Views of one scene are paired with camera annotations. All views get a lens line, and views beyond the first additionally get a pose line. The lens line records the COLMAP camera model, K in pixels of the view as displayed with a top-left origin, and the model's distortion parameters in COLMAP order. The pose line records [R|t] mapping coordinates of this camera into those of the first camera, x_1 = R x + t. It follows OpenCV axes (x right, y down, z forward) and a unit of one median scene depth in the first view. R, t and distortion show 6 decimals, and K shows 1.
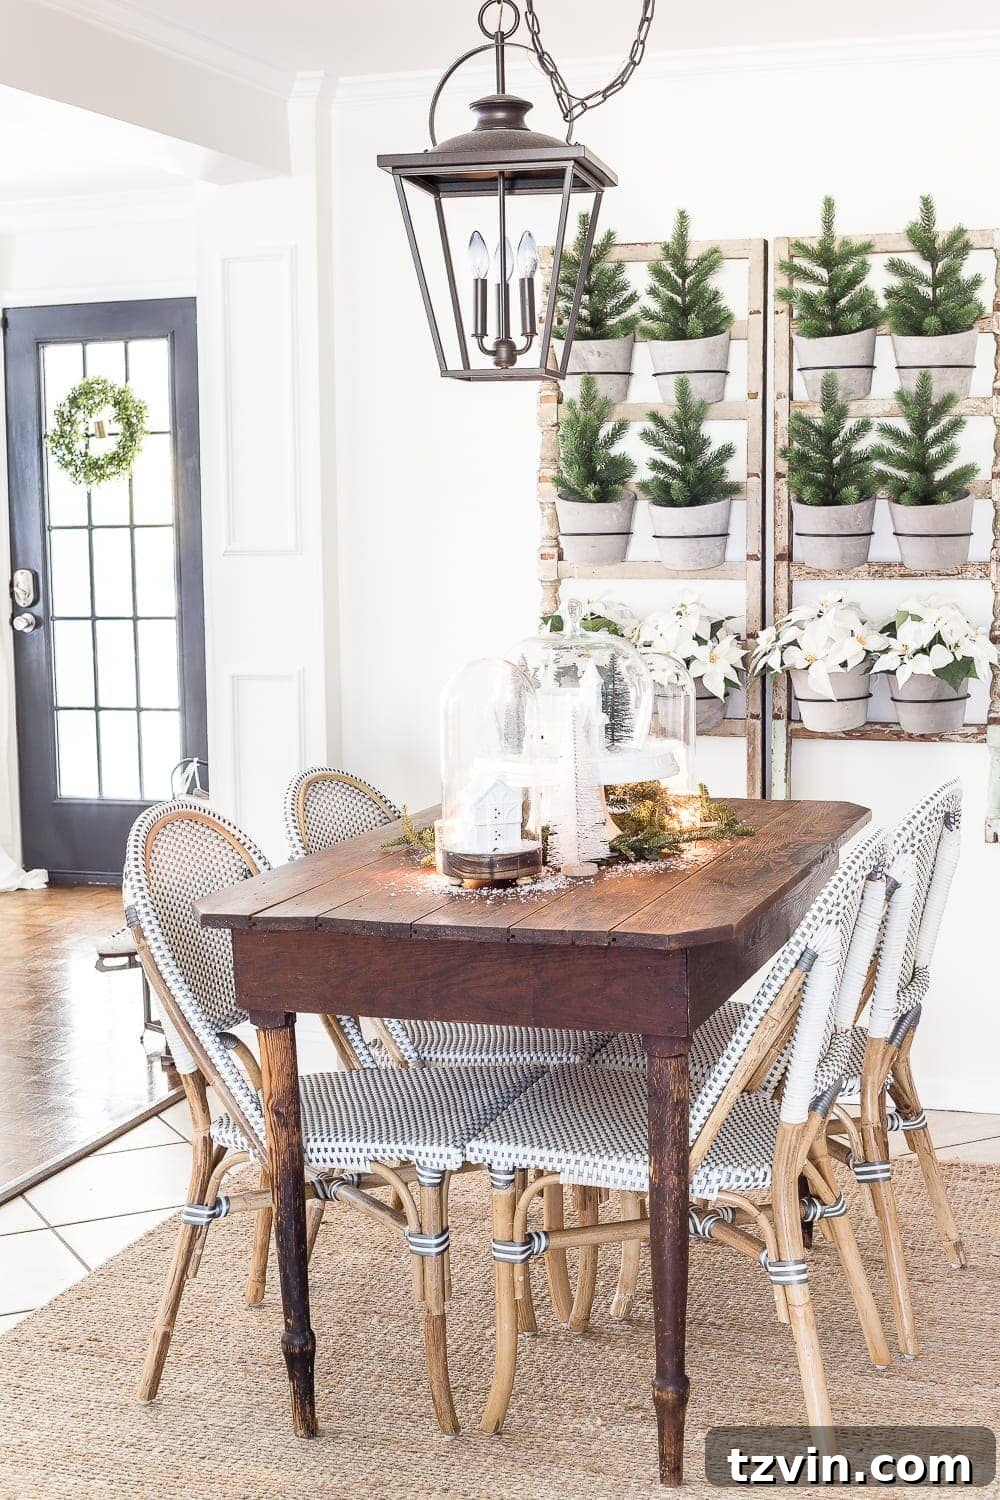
lens RADIAL K [[2280.0, 0, 500.0], [0, 2280.0, 750.0], [0, 0, 1]] dist [-0.091603, 0.000713]
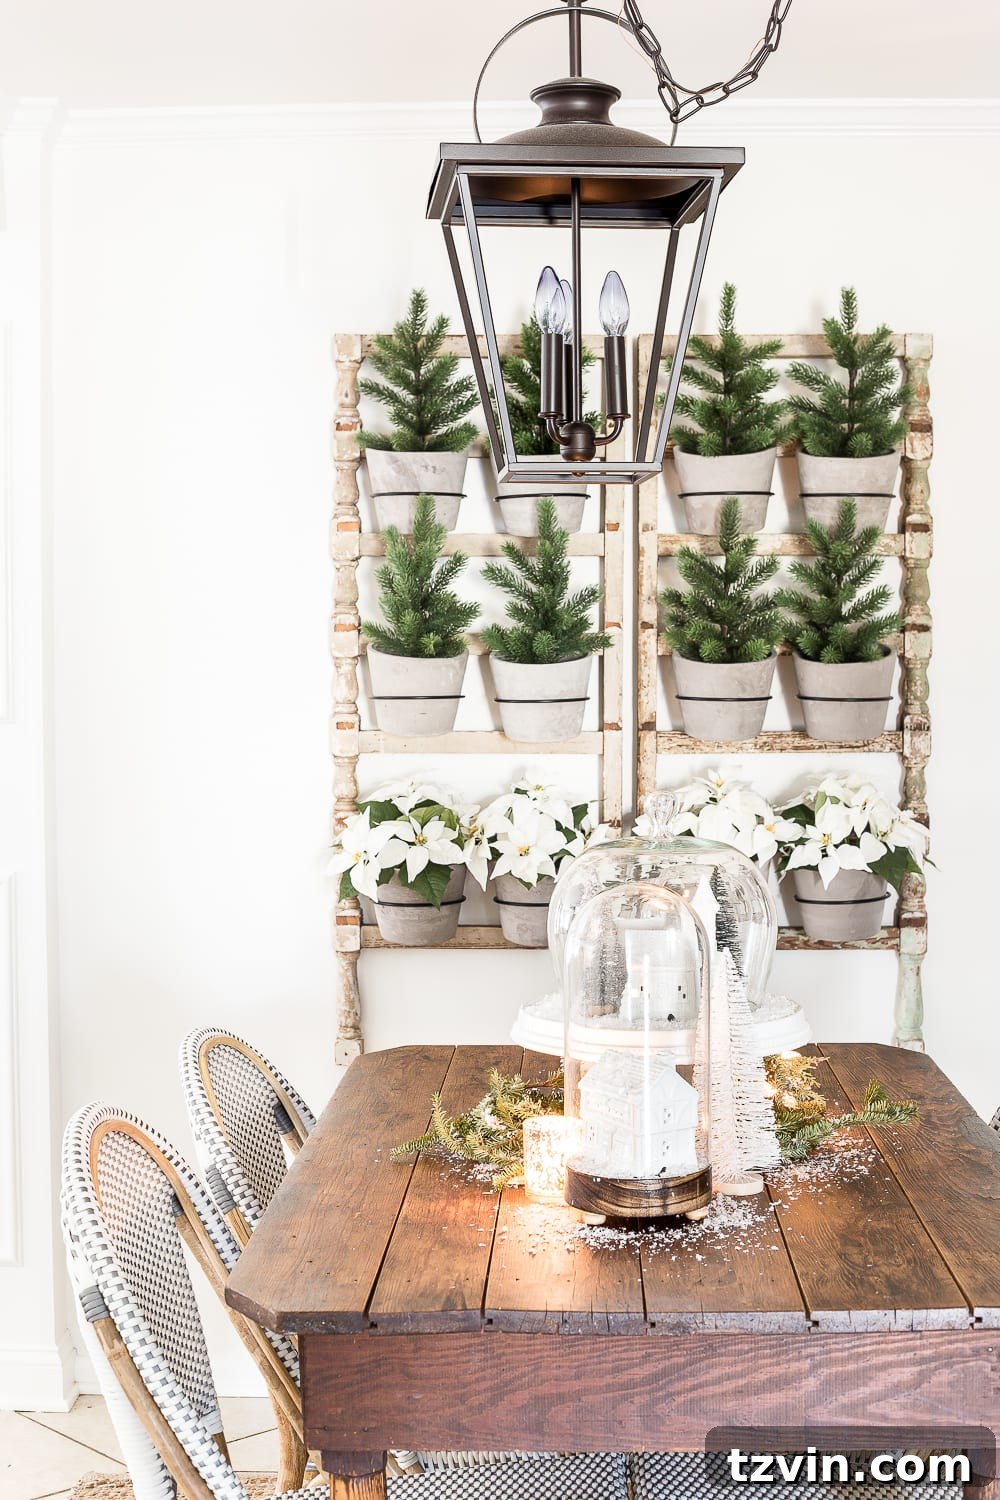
lens RADIAL K [[2211.1, 0, 454.0], [0, 2211.1, 755.1], [0, 0, 1]] dist [-0.133910, 0.084481]
pose [[0.955702, -0.005617, 0.294283, -0.181213], [0.025282, 0.997689, -0.063061, -0.027986], [-0.293249, 0.067708, 0.953636, 0.285369]]
